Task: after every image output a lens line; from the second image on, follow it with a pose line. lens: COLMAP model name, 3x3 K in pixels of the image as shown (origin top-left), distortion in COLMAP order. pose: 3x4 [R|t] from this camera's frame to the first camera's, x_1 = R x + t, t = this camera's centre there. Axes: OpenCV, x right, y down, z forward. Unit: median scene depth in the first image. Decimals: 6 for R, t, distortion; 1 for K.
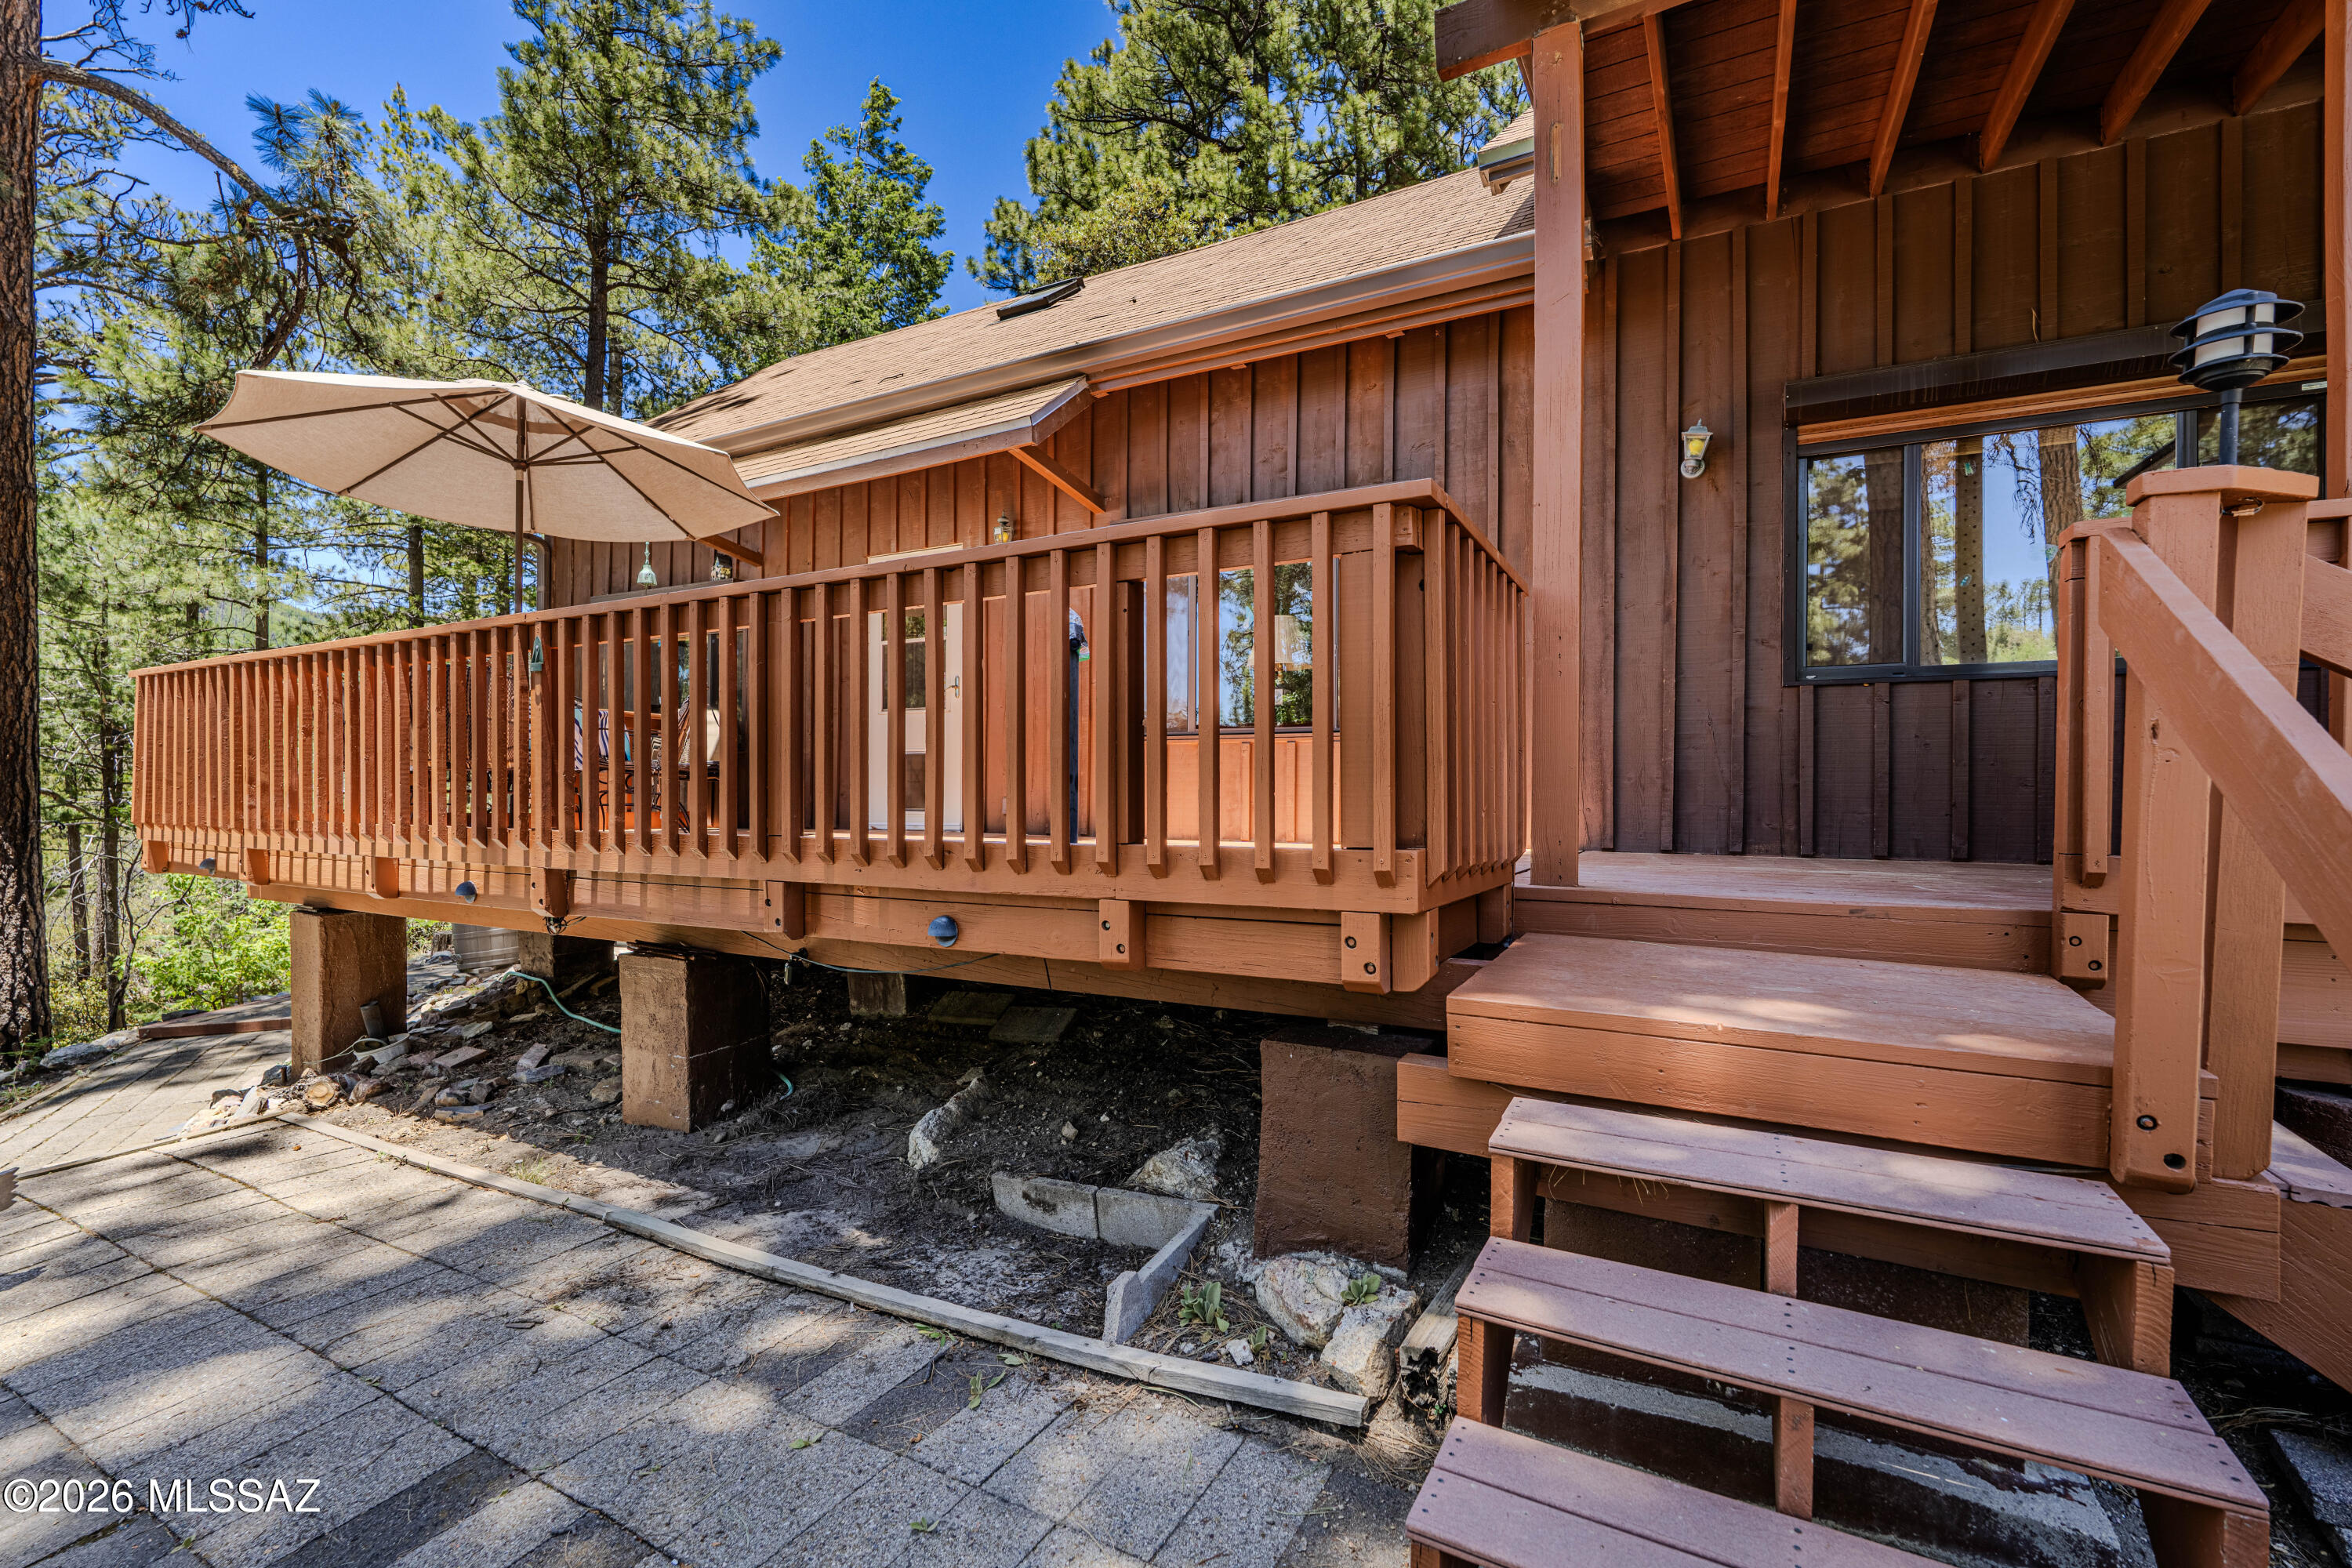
lens RADIAL K [[1040.1, 0, 1179.0], [0, 1040.1, 795.5], [0, 0, 1]] dist [-0.013975, 0.000698]
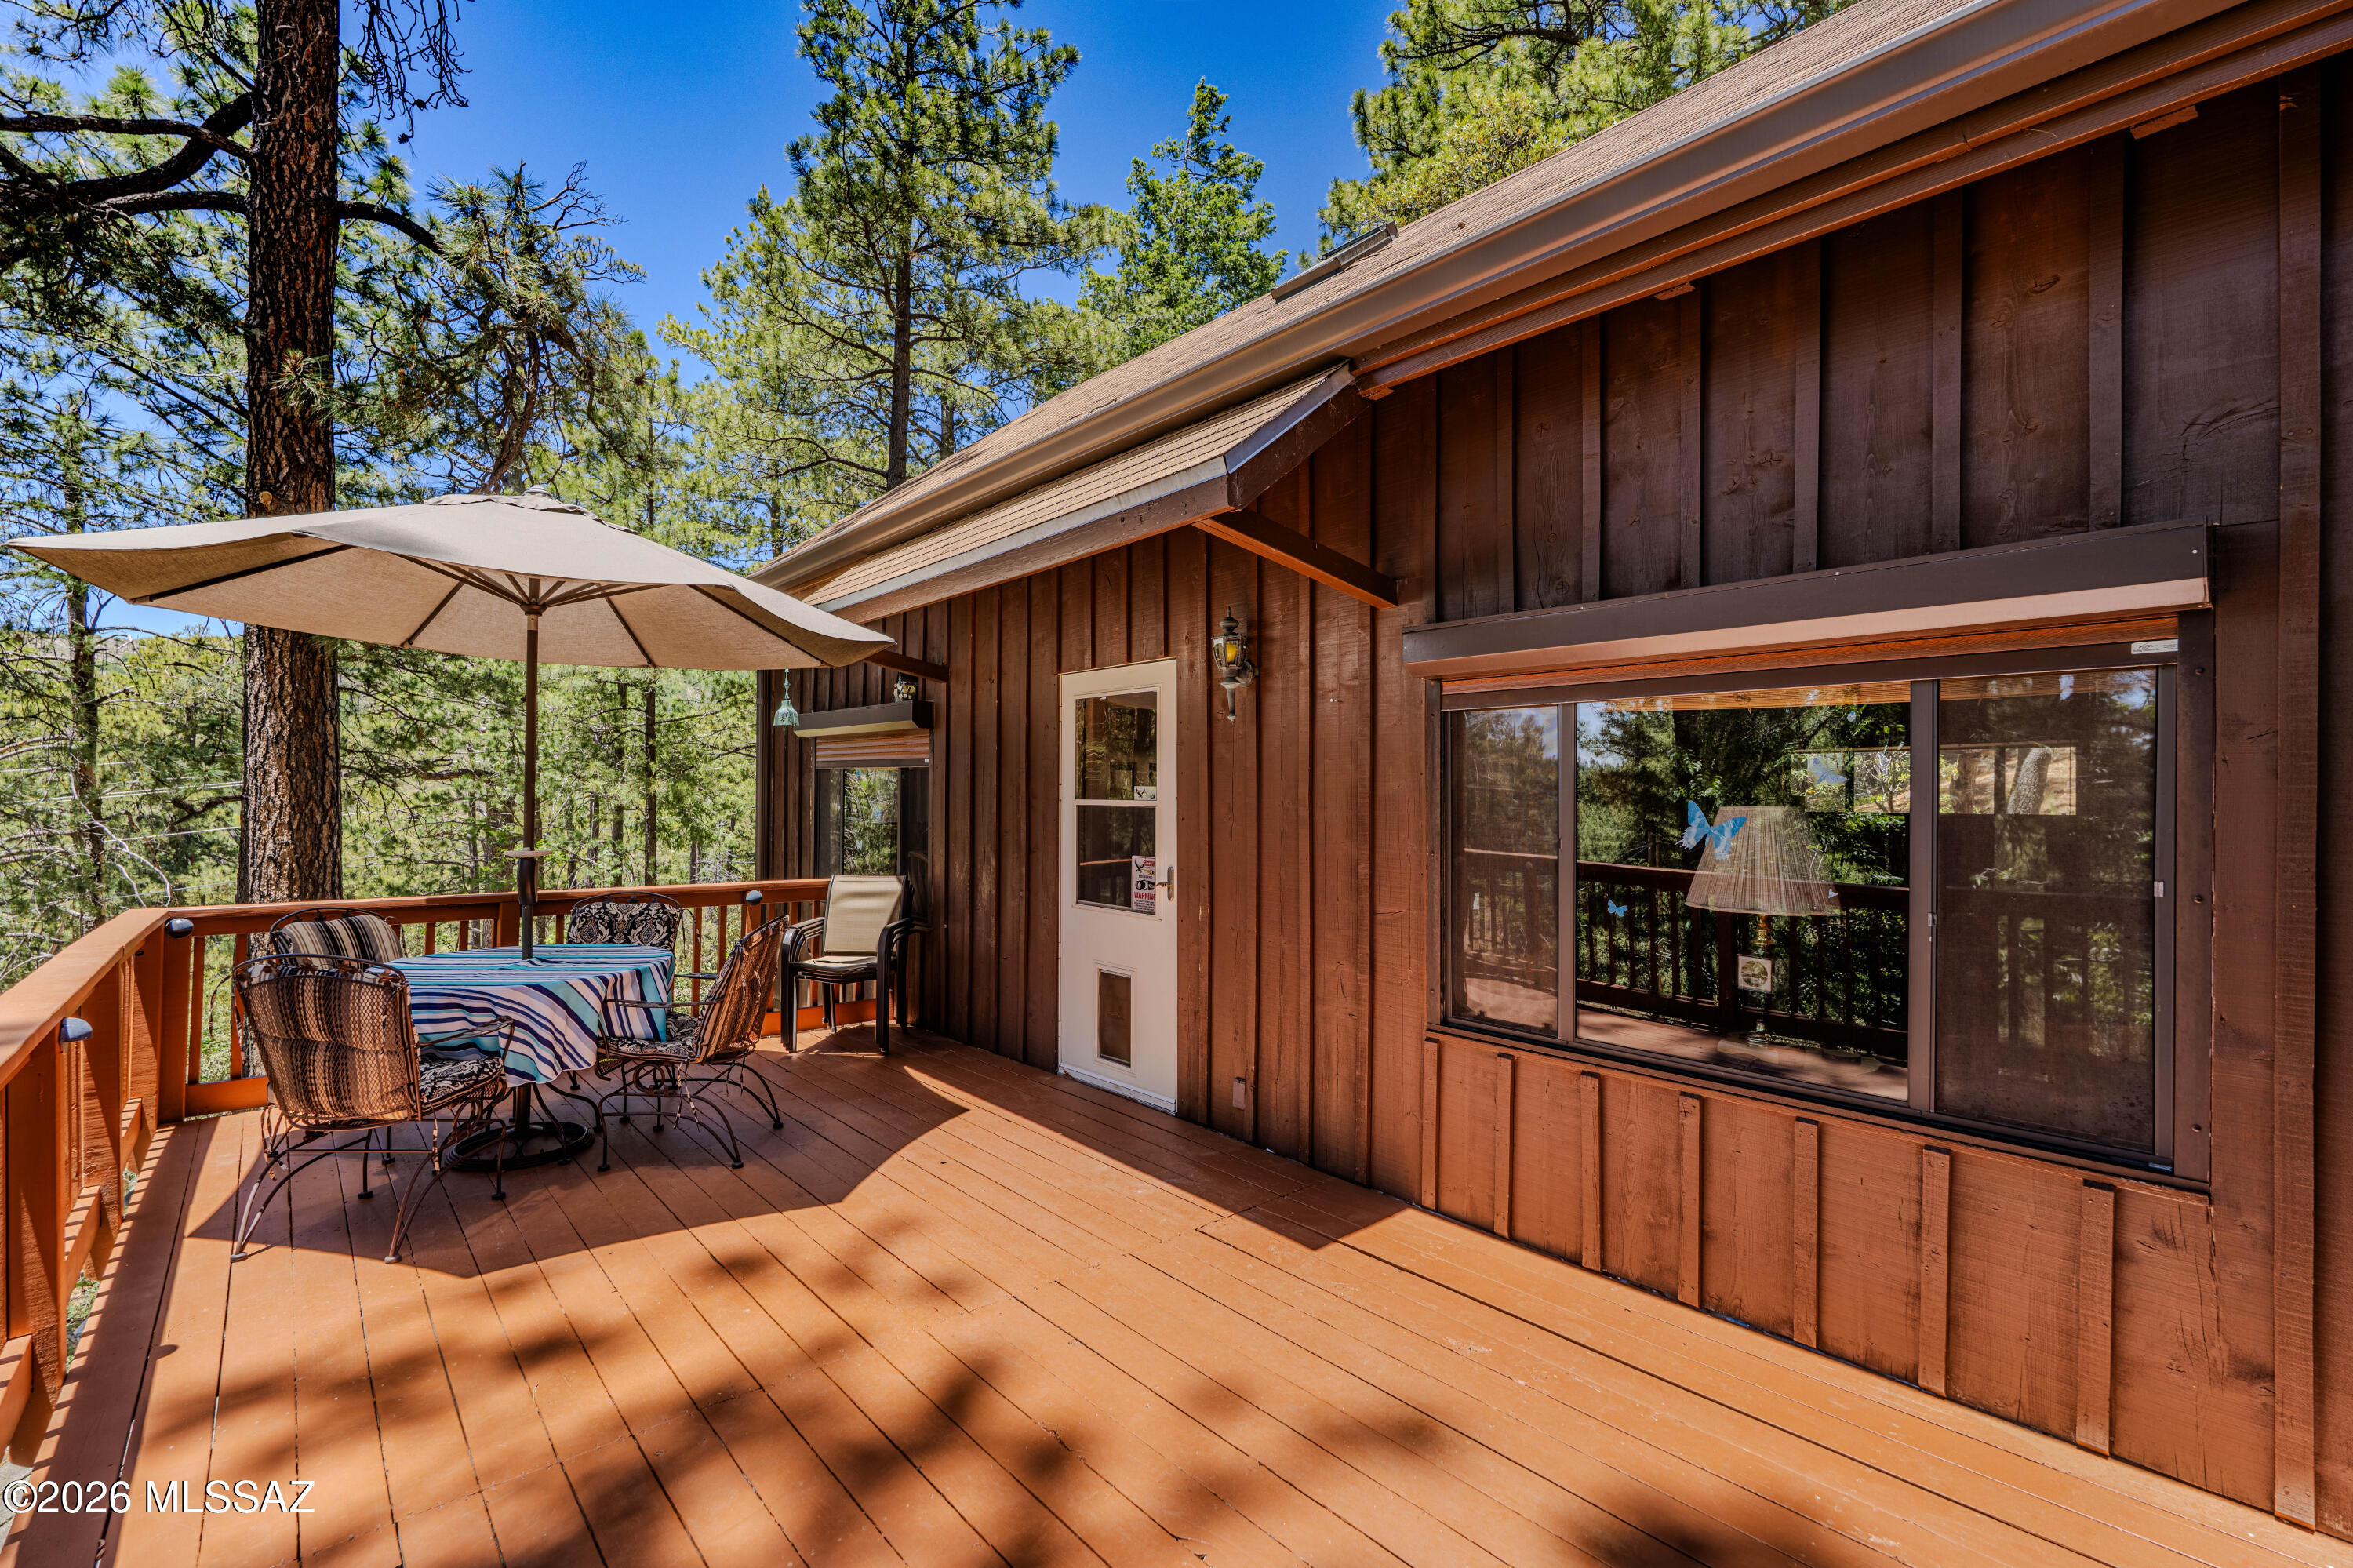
lens RADIAL K [[1040.5, 0, 1159.0], [0, 1040.5, 803.7], [0, 0, 1]] dist [-0.013975, 0.000698]
pose [[0.935025, 0.001297, -0.354579, 0.002692], [-0.000418, 0.999997, 0.002557, -0.070261], [0.354581, -0.002243, 0.935022, 0.183378]]
